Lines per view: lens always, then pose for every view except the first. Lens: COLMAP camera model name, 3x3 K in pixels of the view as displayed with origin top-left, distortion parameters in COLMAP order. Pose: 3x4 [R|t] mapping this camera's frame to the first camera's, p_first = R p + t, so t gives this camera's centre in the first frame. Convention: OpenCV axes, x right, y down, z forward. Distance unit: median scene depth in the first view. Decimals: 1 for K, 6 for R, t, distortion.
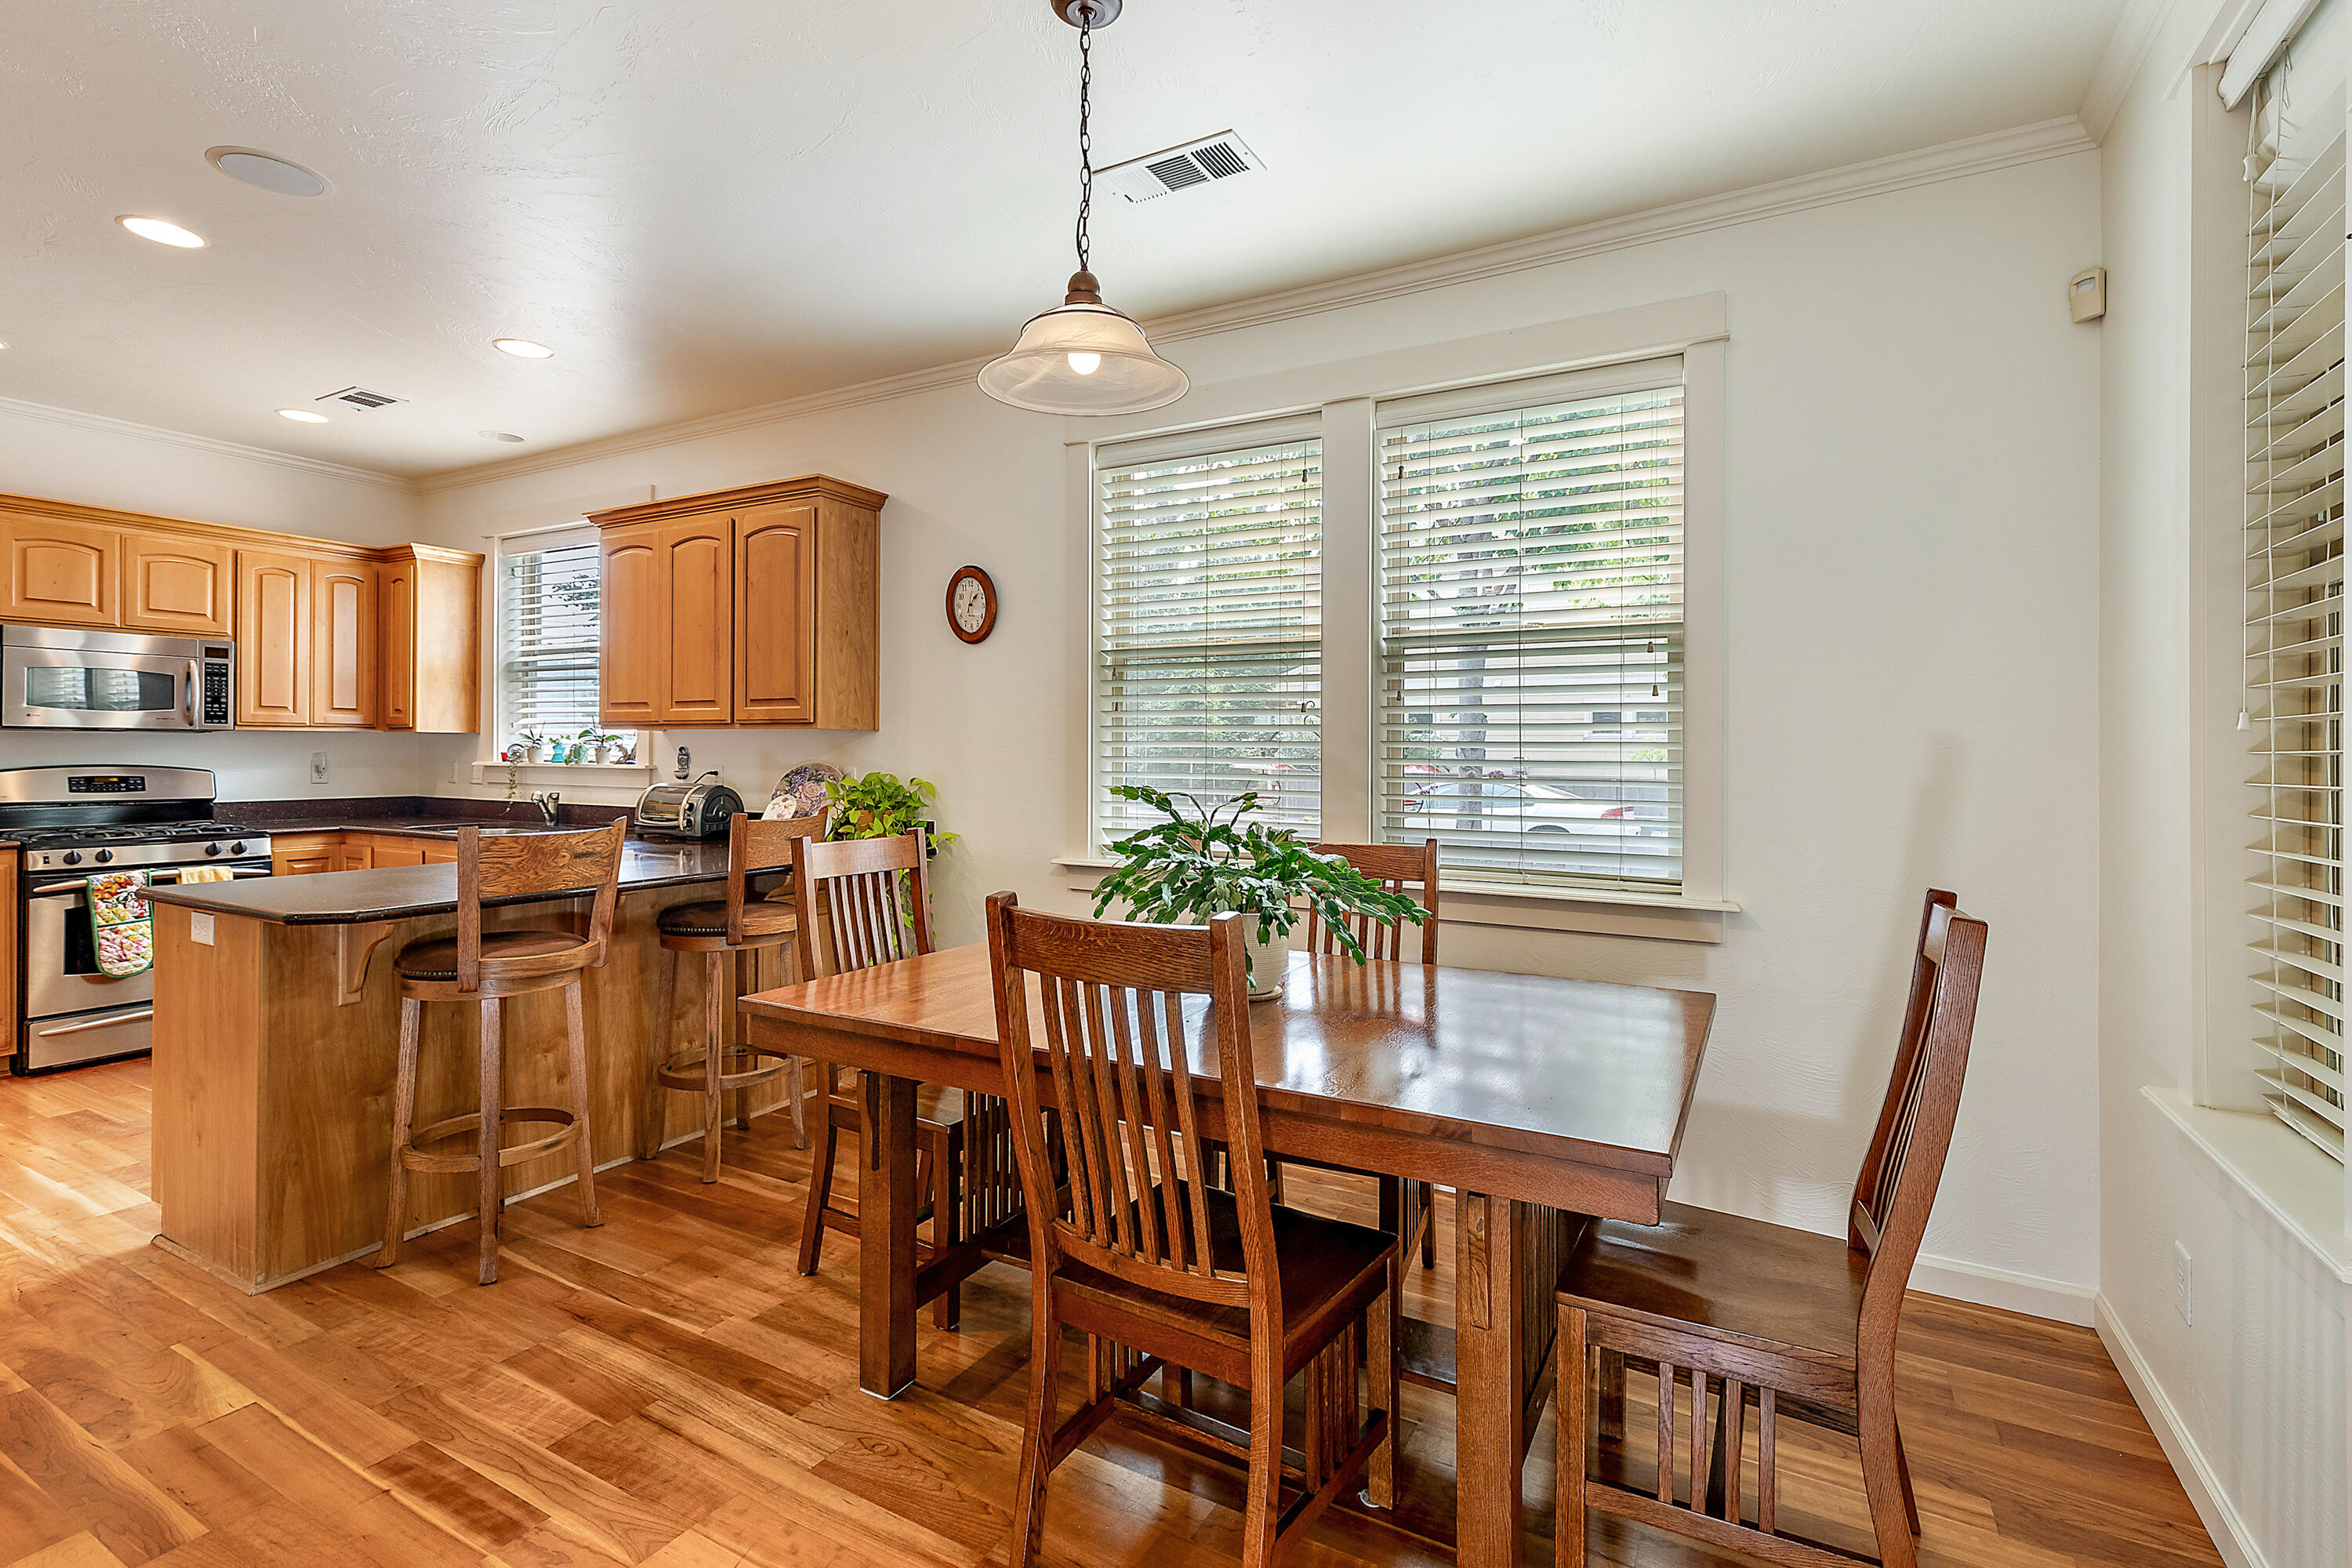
lens RADIAL K [[1080.4, 0, 1165.7], [0, 1080.4, 748.0], [0, 0, 1]] dist [0.013381, -0.003134]
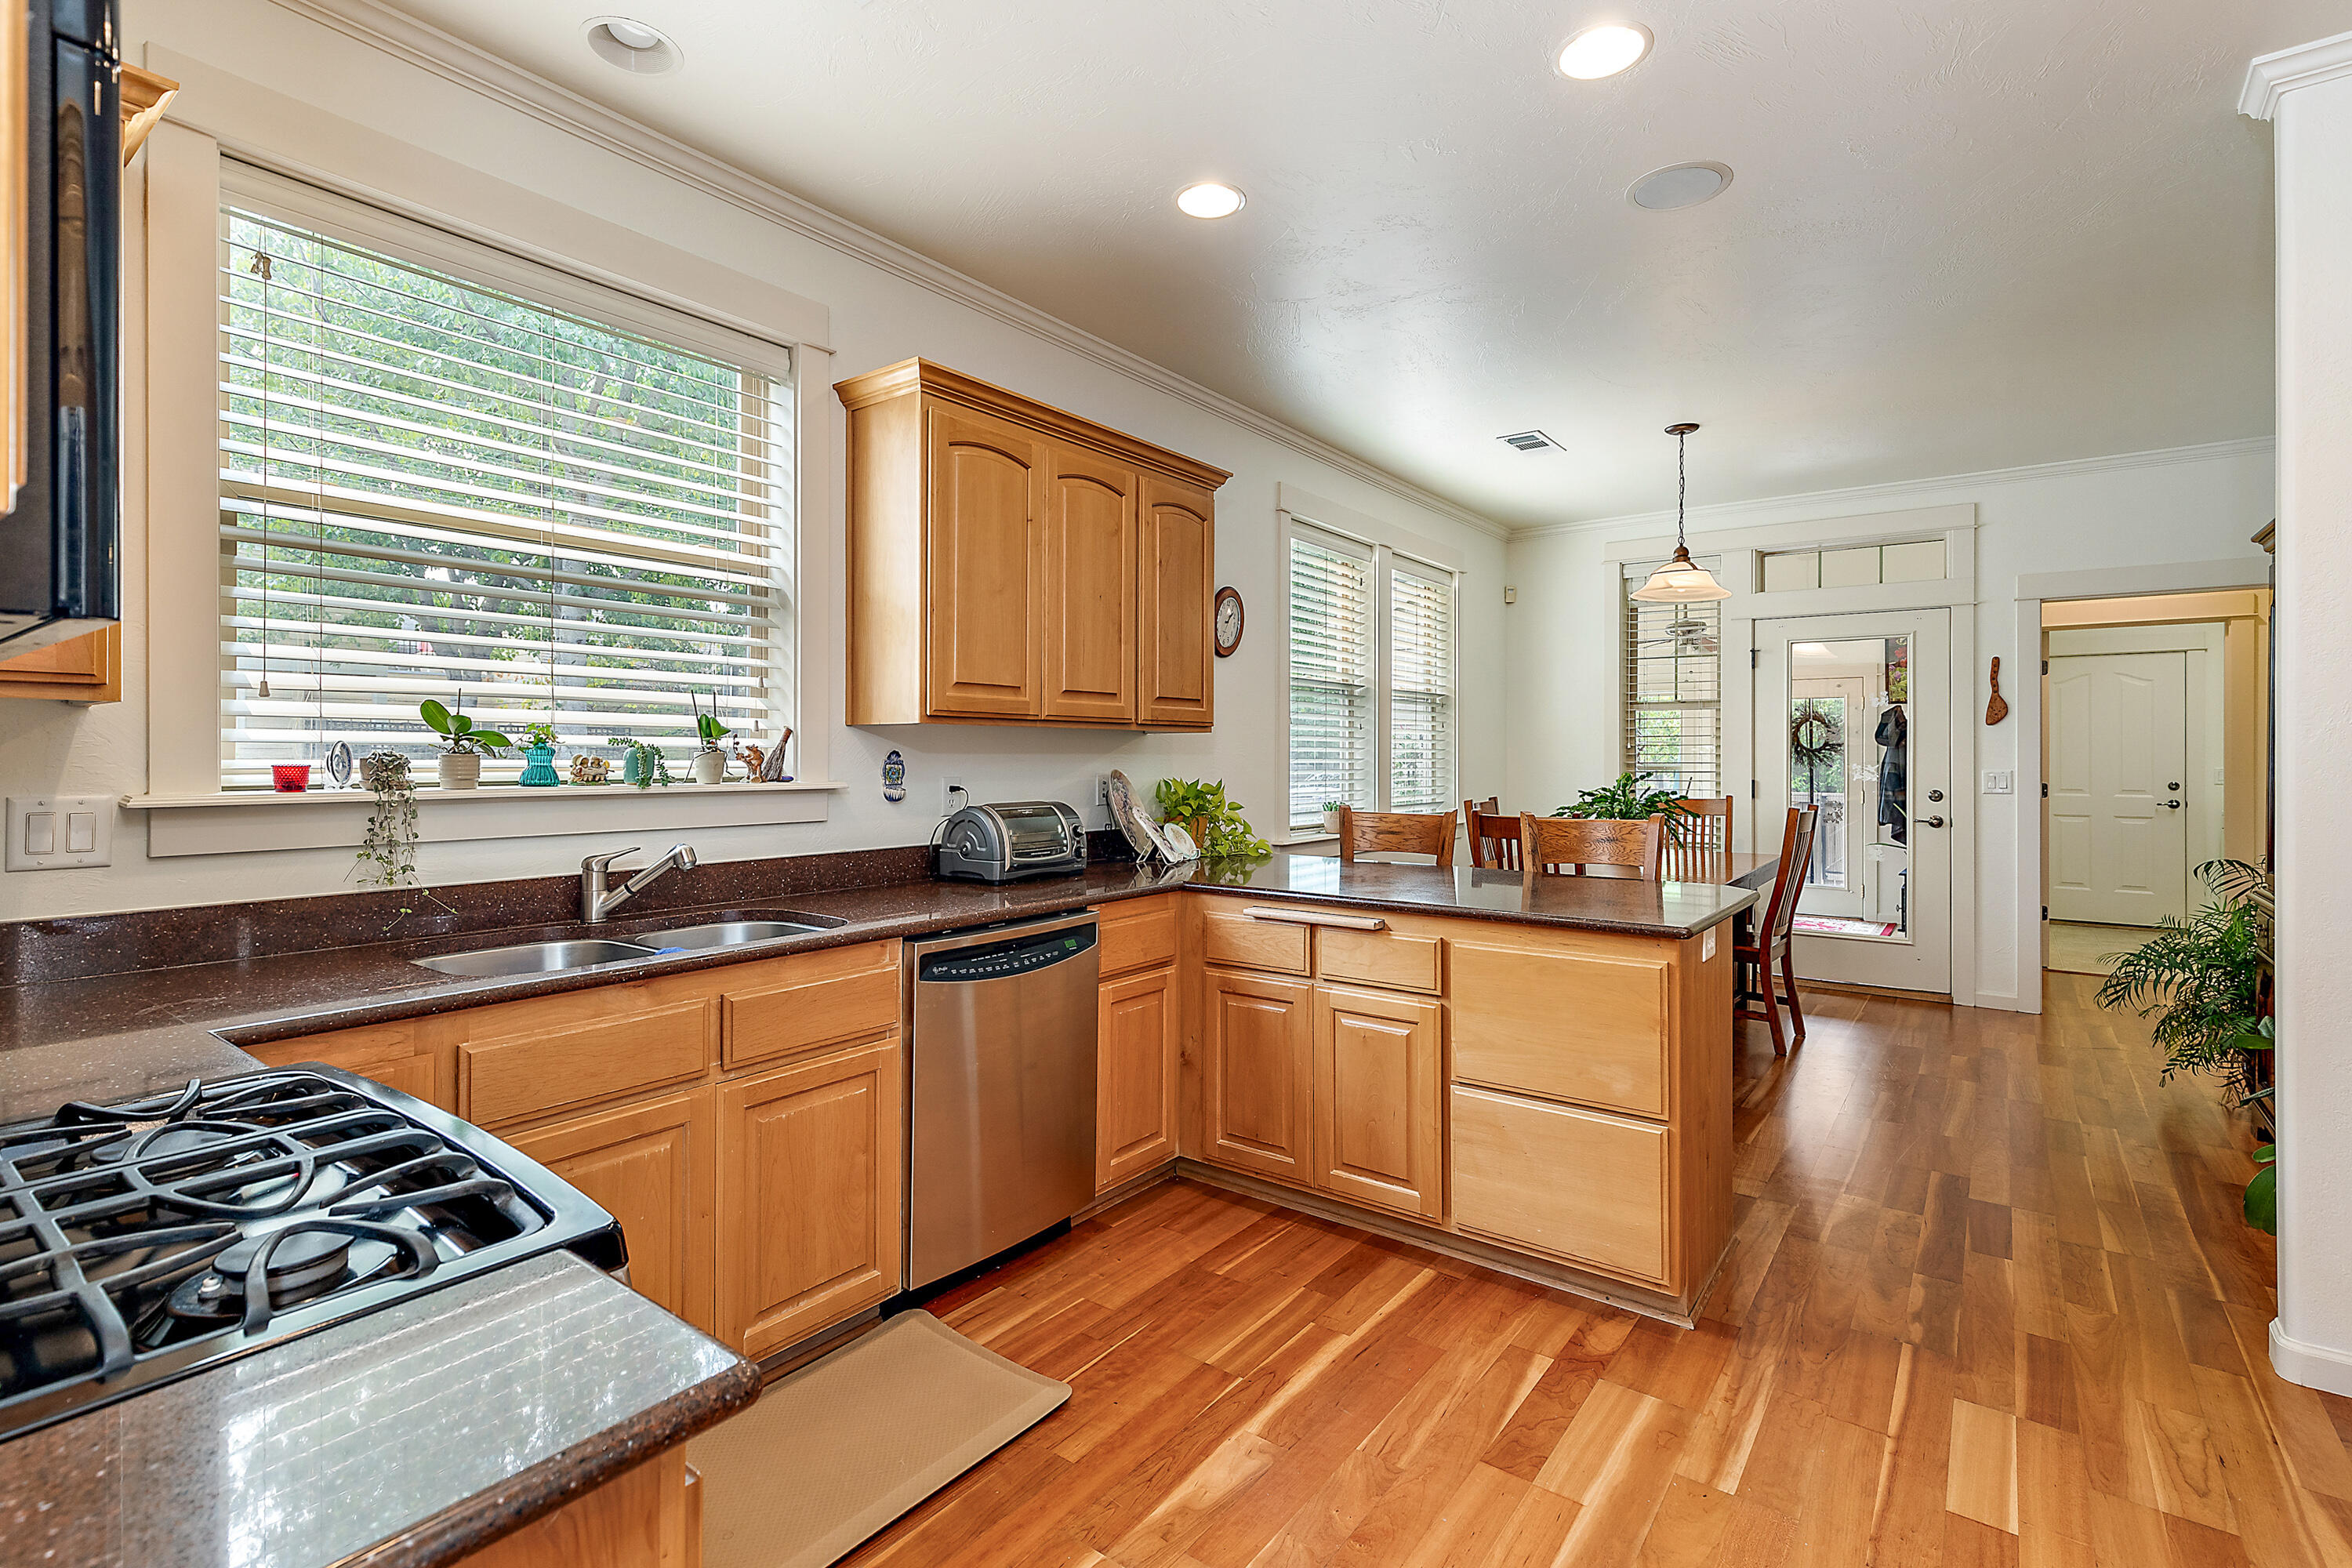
lens RADIAL K [[1080.4, 0, 1176.4], [0, 1080.4, 750.7], [0, 0, 1]] dist [0.013381, -0.003134]
pose [[0.129786, -0.003289, 0.991537, -1.109684], [-0.005478, 0.999977, 0.004034, -0.004876], [-0.991527, -0.005956, 0.129765, 0.783990]]
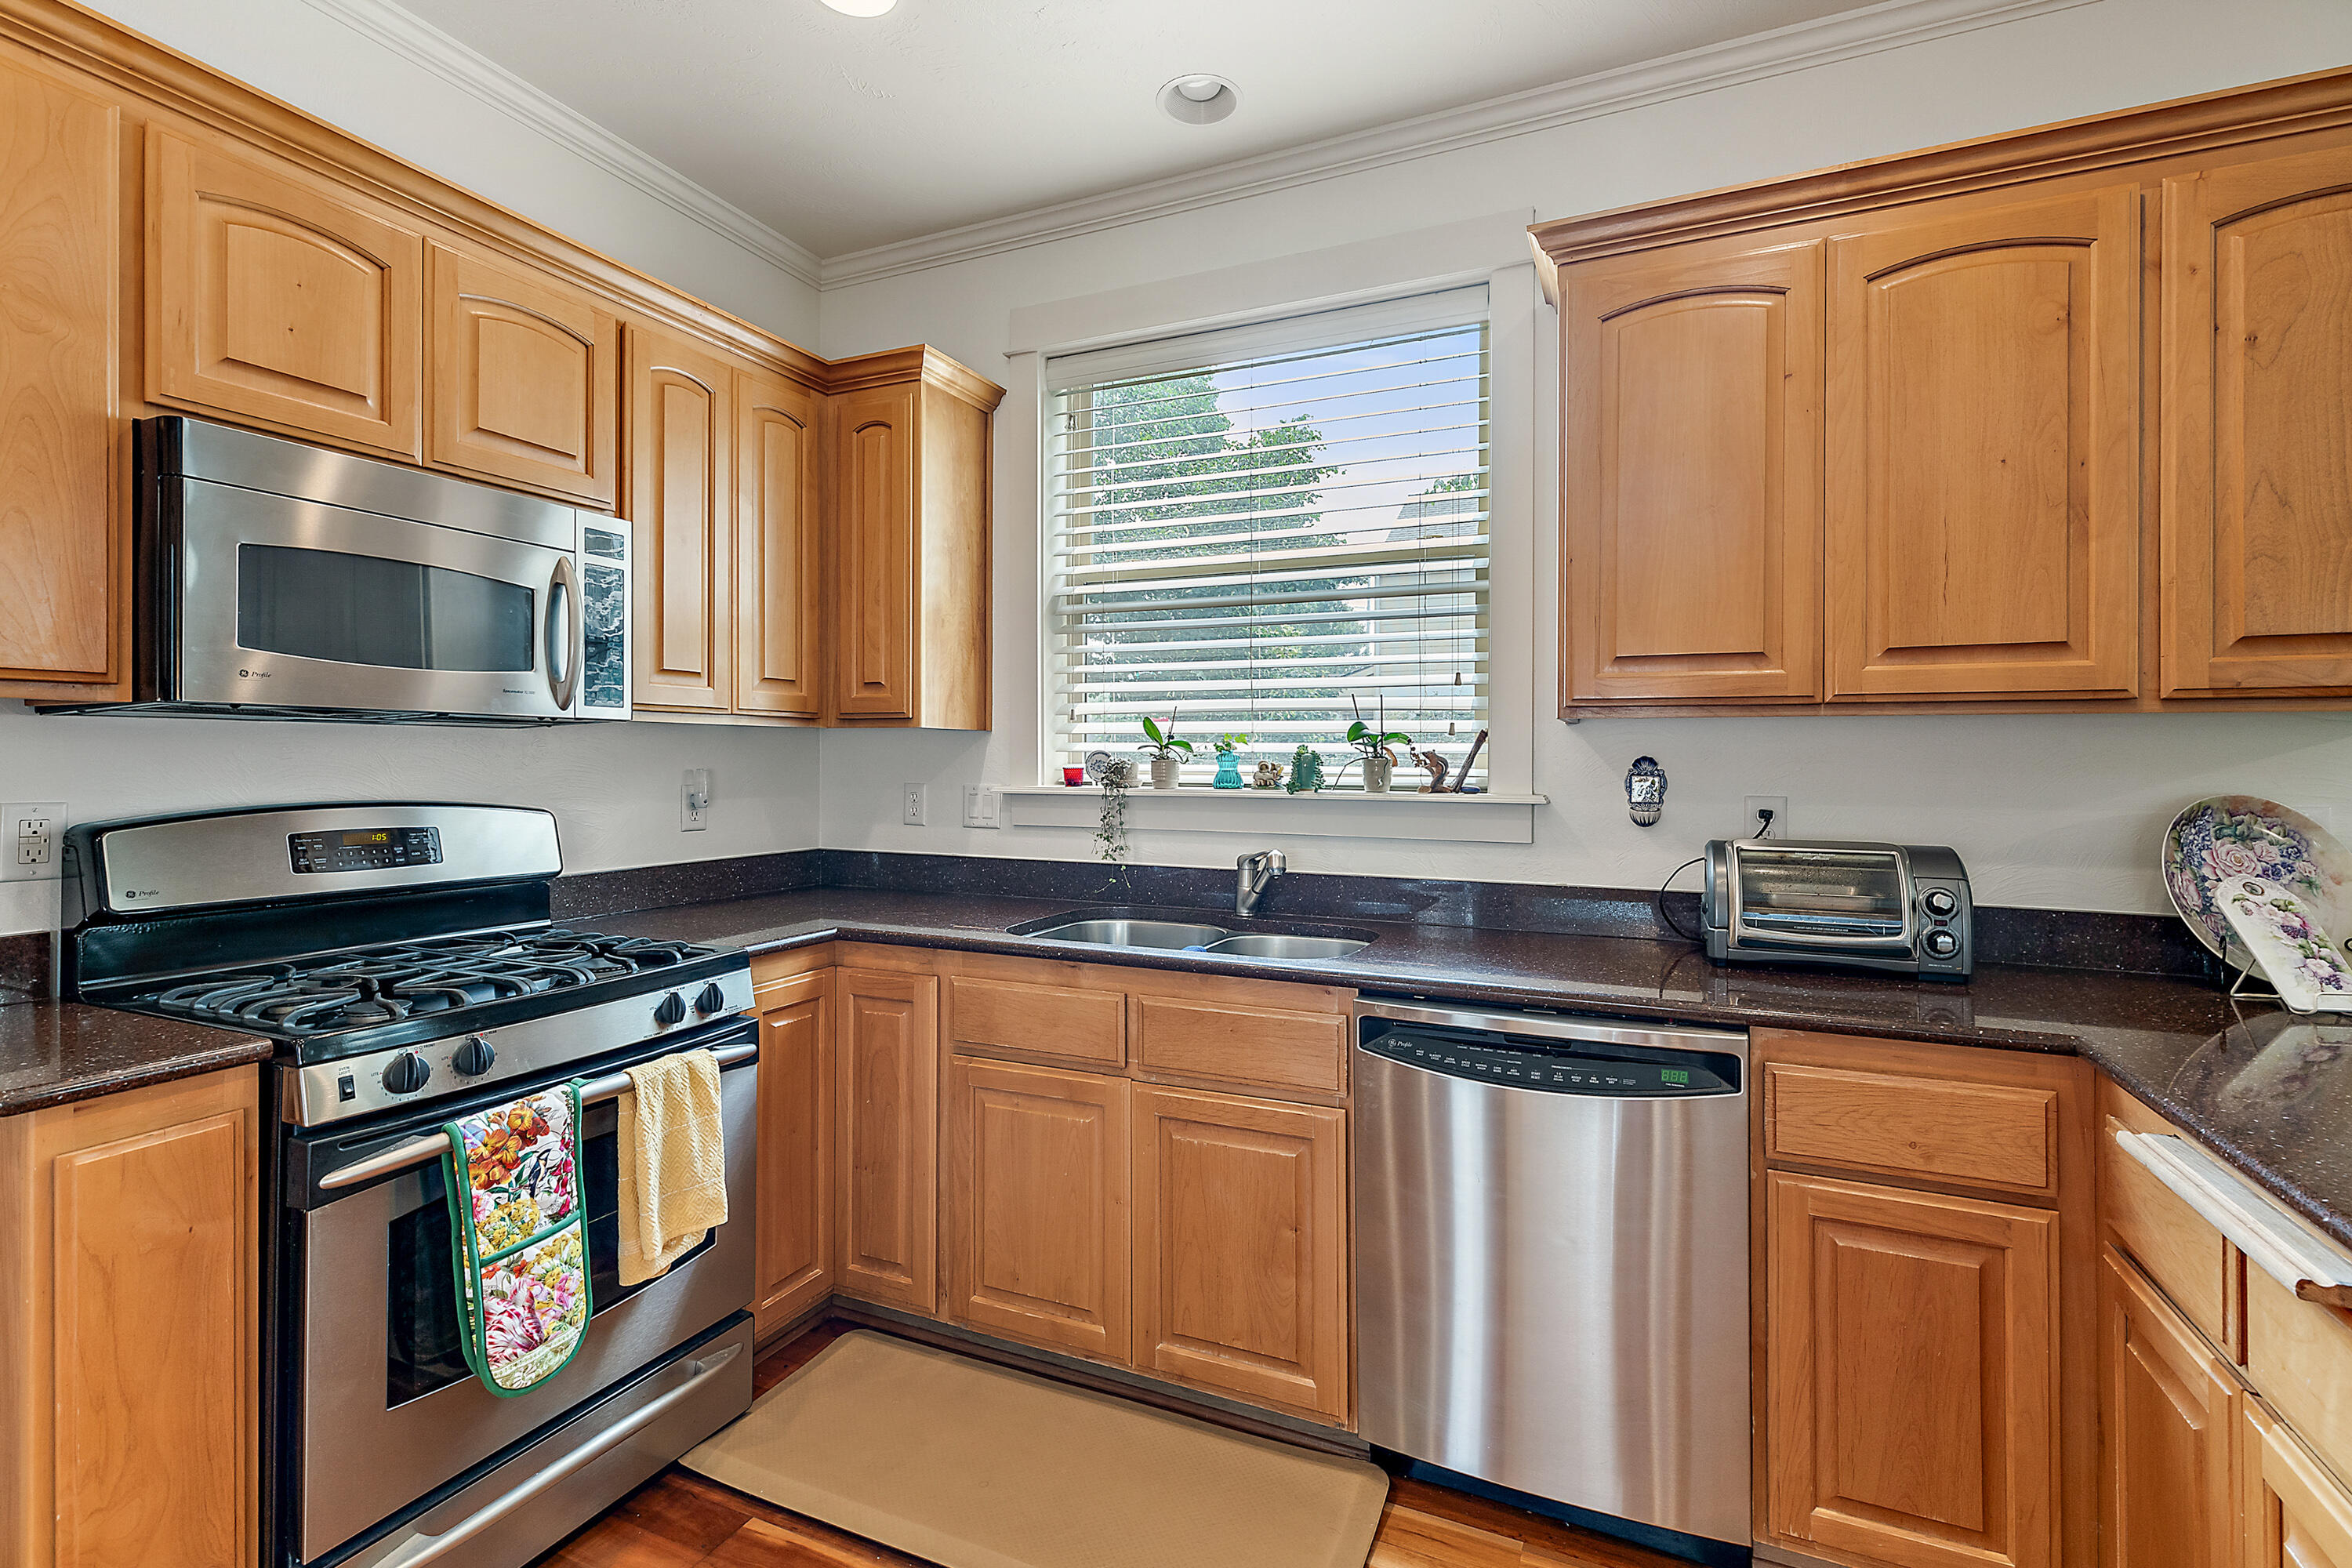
lens RADIAL K [[1080.4, 0, 1178.0], [0, 1080.4, 758.5], [0, 0, 1]] dist [0.013381, -0.003134]
pose [[0.995760, -0.001107, 0.091987, -0.721204], [0.000914, 0.999997, 0.002142, -0.001770], [-0.091989, -0.002048, 0.995758, 0.575644]]
